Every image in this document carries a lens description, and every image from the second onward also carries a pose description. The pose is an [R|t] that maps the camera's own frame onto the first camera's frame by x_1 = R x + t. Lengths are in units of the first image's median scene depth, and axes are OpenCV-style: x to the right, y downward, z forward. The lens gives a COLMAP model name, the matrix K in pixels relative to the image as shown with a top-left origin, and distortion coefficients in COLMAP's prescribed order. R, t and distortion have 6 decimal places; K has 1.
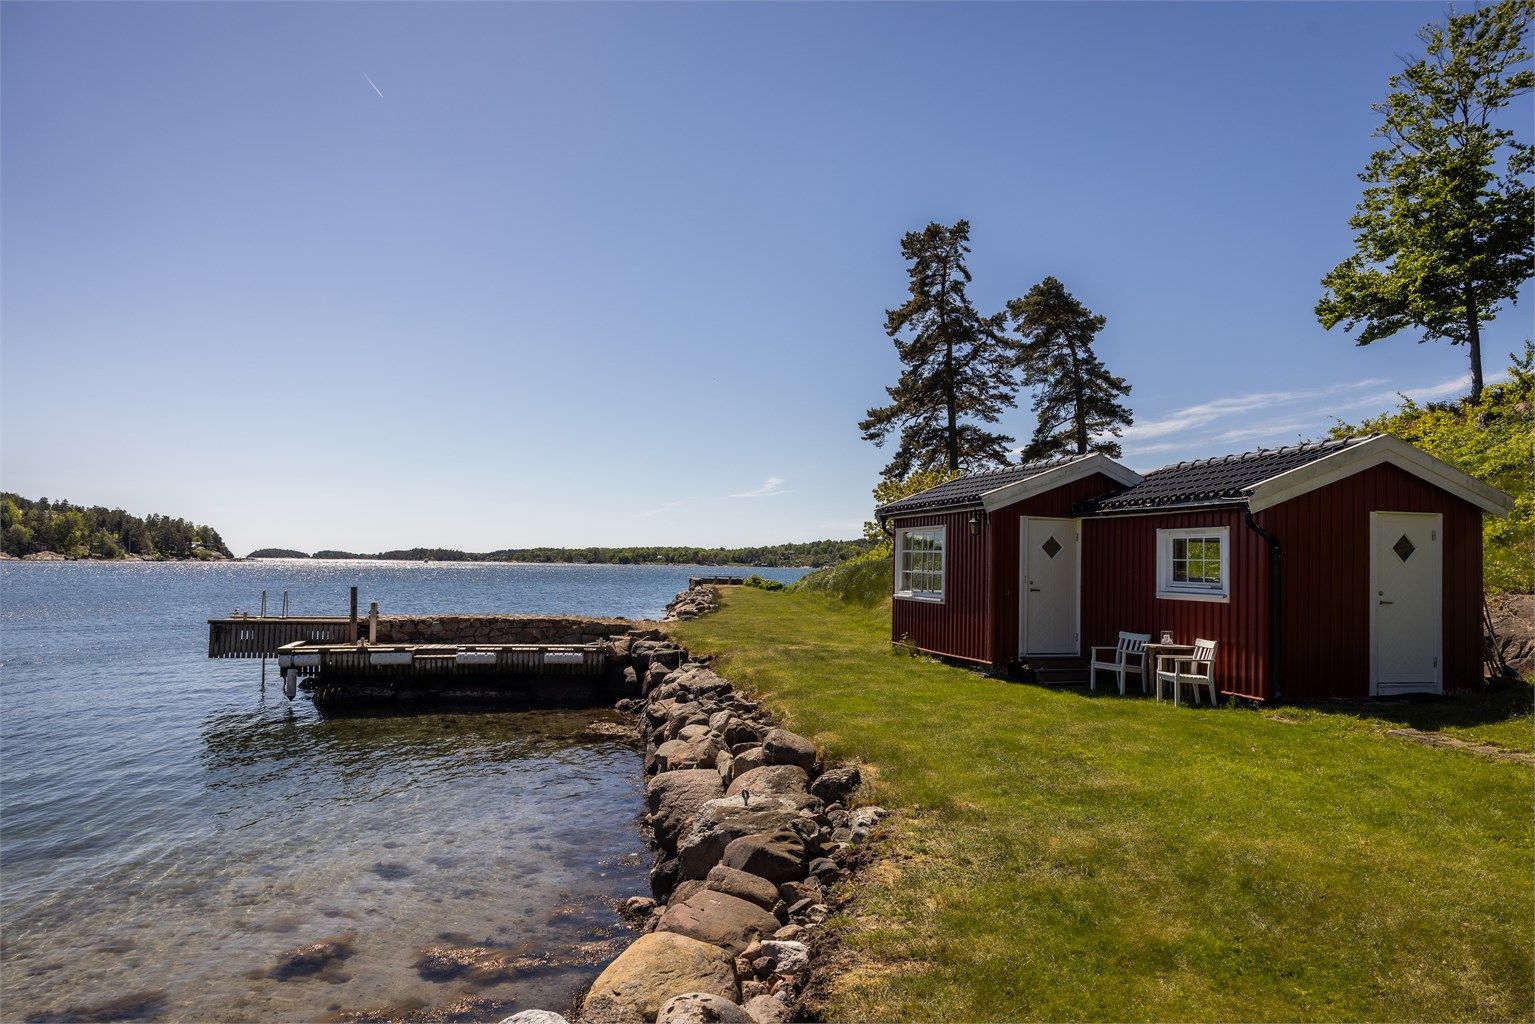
lens RADIAL K [[1045.4, 0, 750.7], [0, 1045.4, 512.8], [0, 0, 1]] dist [0.009026, -0.001131]
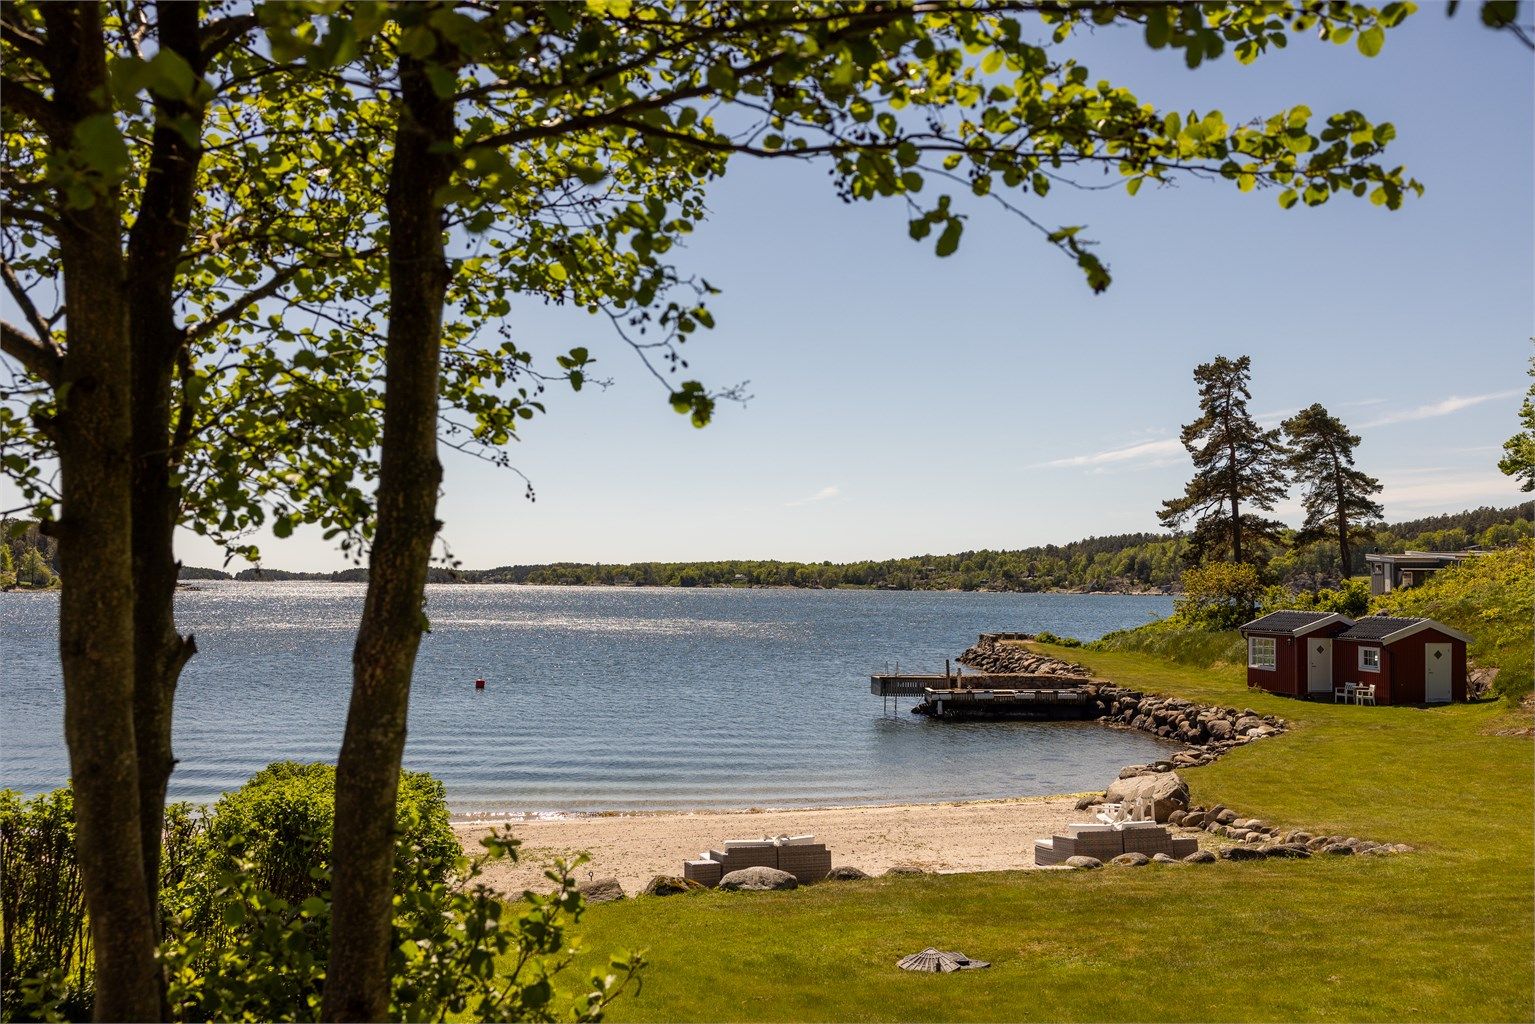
lens RADIAL K [[1568.2, 0, 767.6], [0, 1568.2, 505.2], [0, 0, 1]] dist [0.013573, 0.000000]
pose [[0.998399, -0.008645, -0.055906, -0.260981], [0.008626, 0.999963, -0.000588, -0.101647], [0.055909, 0.000105, 0.998436, -0.900154]]
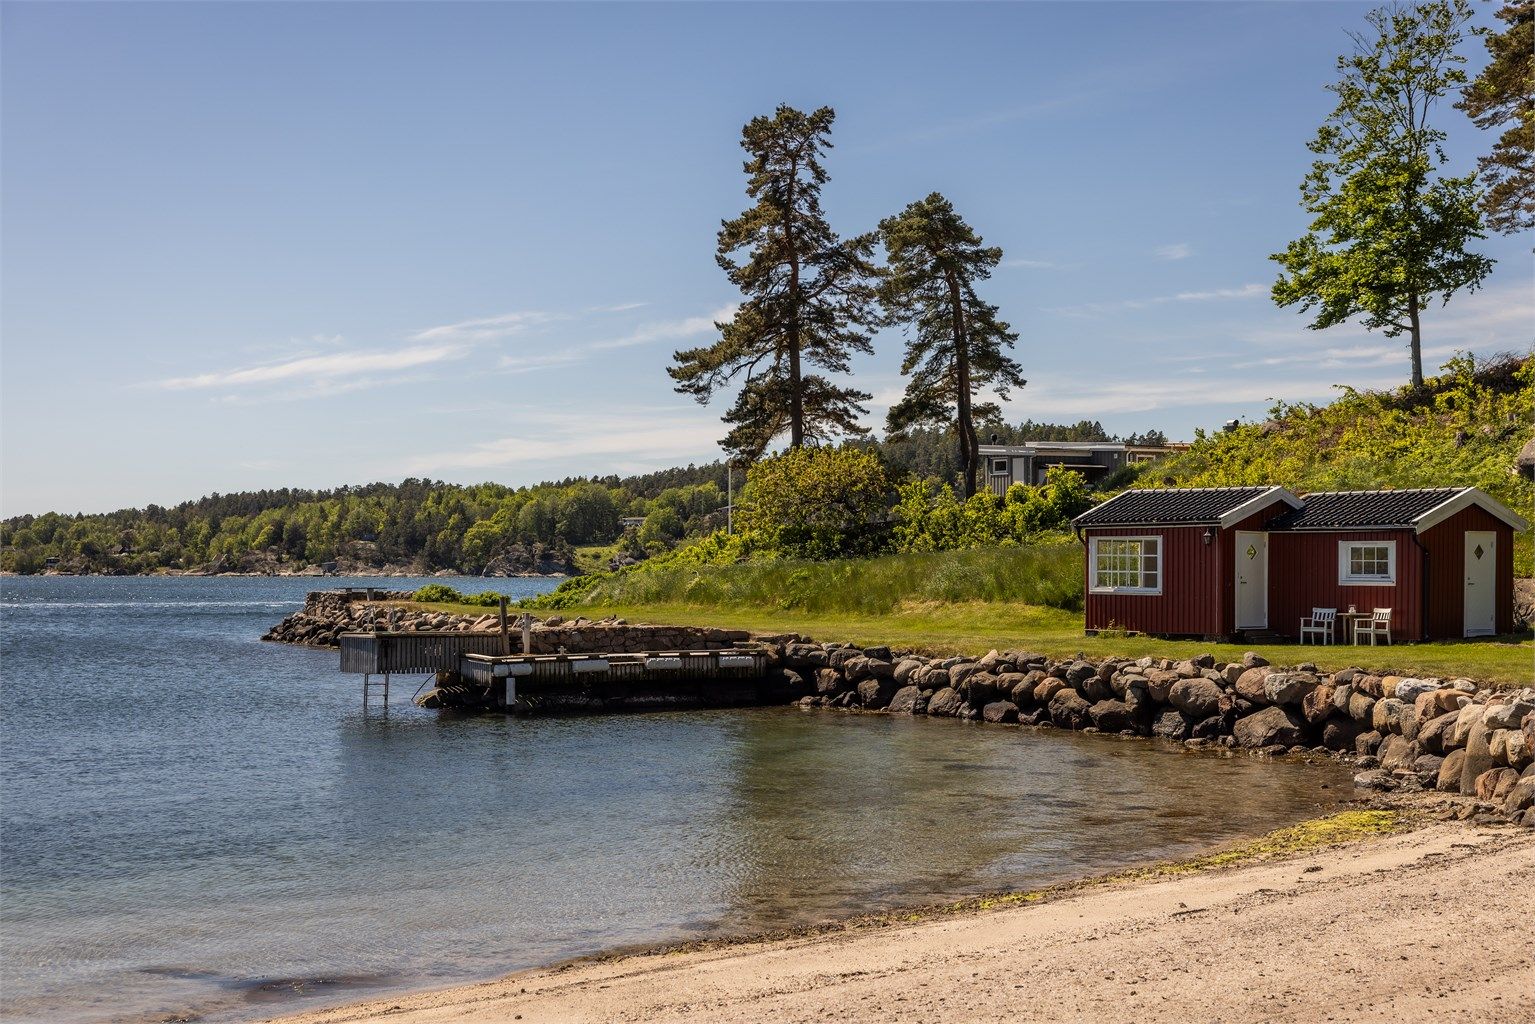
lens RADIAL K [[2234.2, 0, 767.3], [0, 2234.2, 521.9], [0, 0, 1]] dist [0.004422, 0.000000]
pose [[0.921027, -0.006672, 0.389443, -0.455380], [-0.005465, 0.999533, 0.030049, -0.029011], [-0.389461, -0.029805, 0.920560, -0.464144]]
